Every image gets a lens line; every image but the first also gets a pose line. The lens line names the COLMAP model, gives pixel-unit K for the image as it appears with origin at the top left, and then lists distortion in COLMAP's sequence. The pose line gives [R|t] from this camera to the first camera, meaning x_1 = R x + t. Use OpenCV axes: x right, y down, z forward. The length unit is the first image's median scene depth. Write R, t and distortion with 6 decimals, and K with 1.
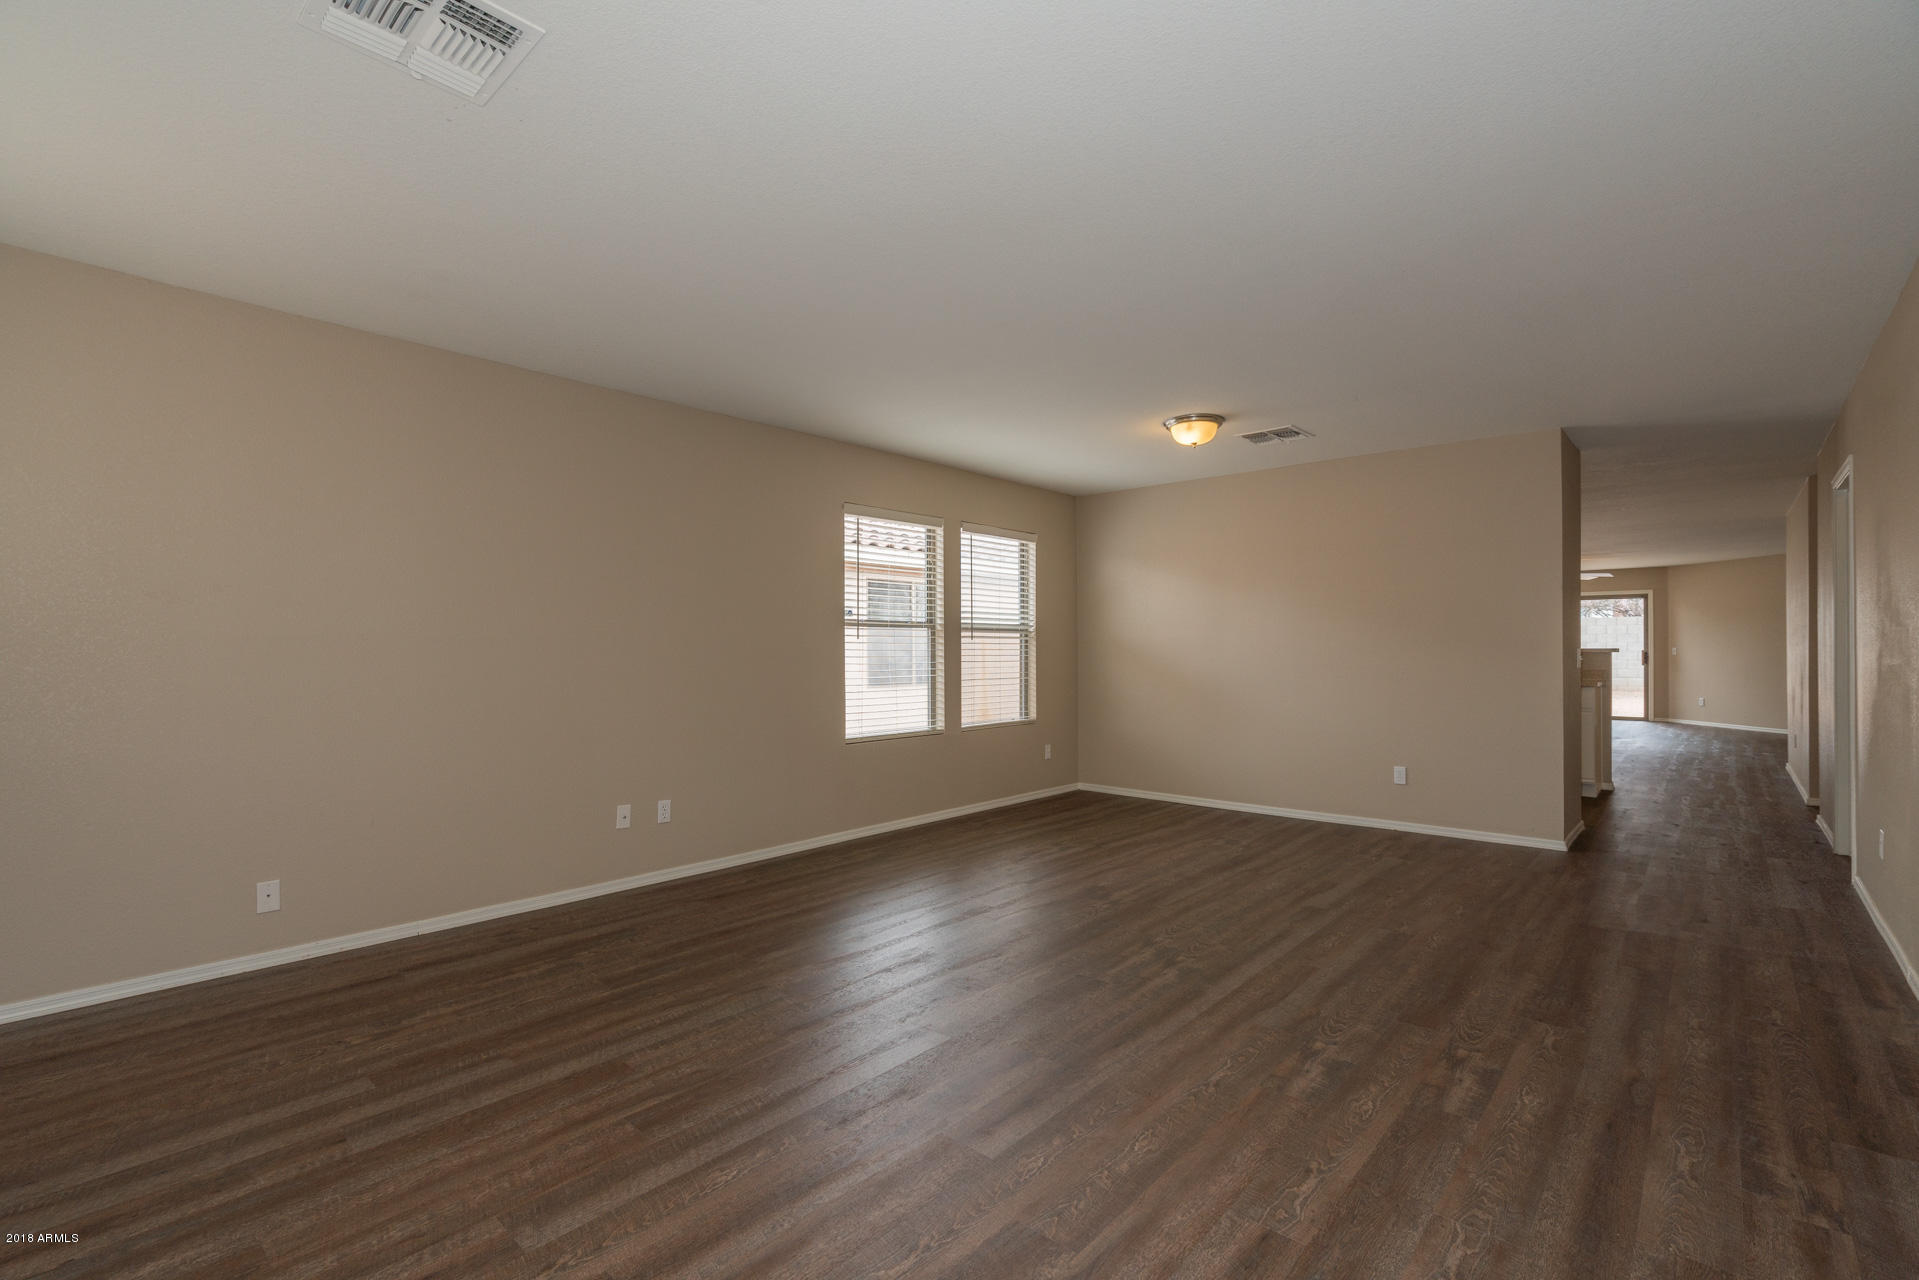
lens RADIAL K [[851.3, 0, 962.0], [0, 851.3, 601.6], [0, 0, 1]] dist [-0.003681, -0.001159]
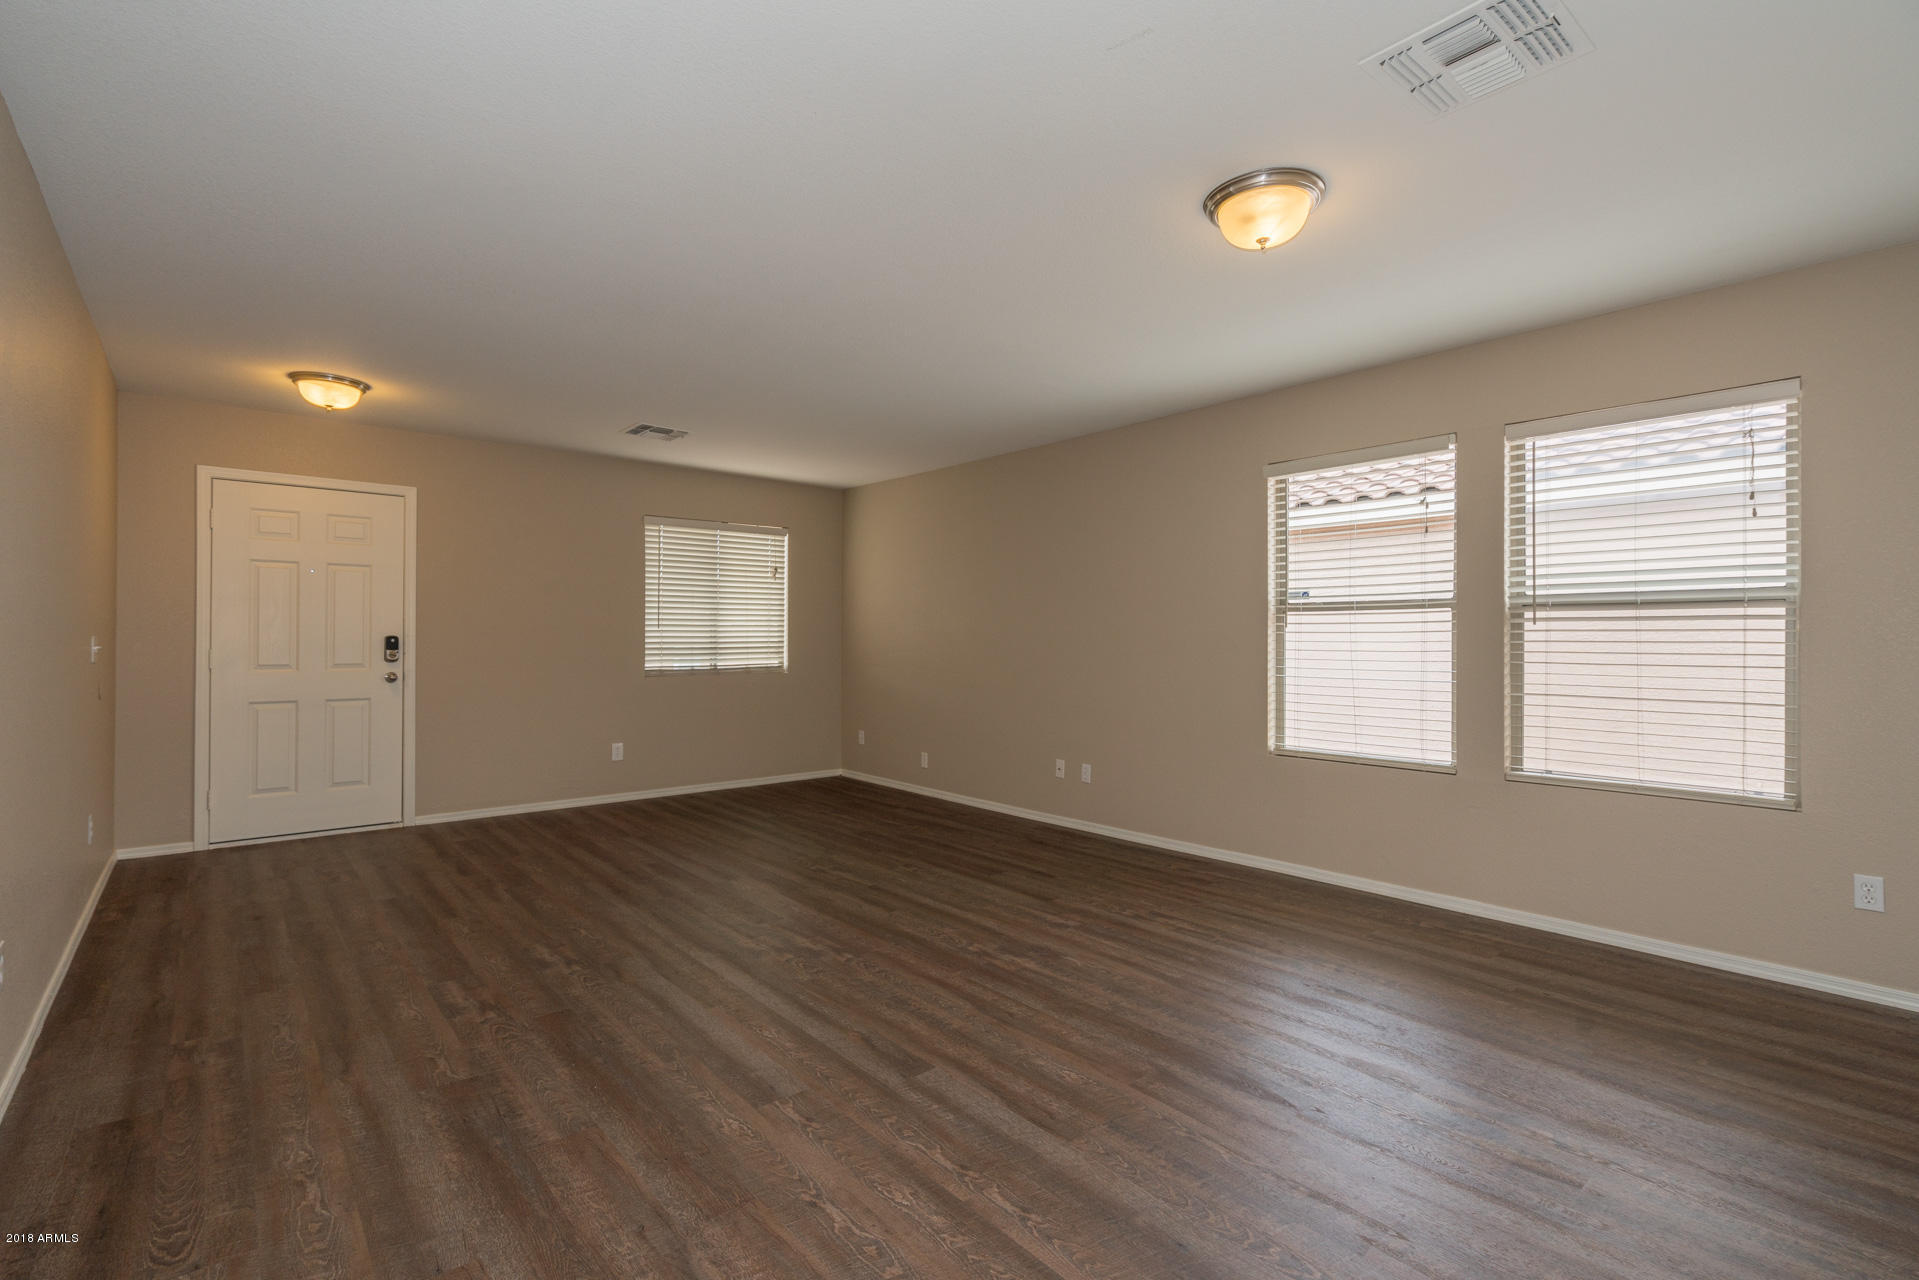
lens RADIAL K [[862.3, 0, 951.3], [0, 862.3, 644.2], [0, 0, 1]] dist [-0.003224, 0.000932]
pose [[-0.136264, 0.007314, -0.990646, 1.181686], [0.056187, 0.998420, -0.000357, 0.068135], [0.989078, -0.055710, -0.136459, 1.302496]]
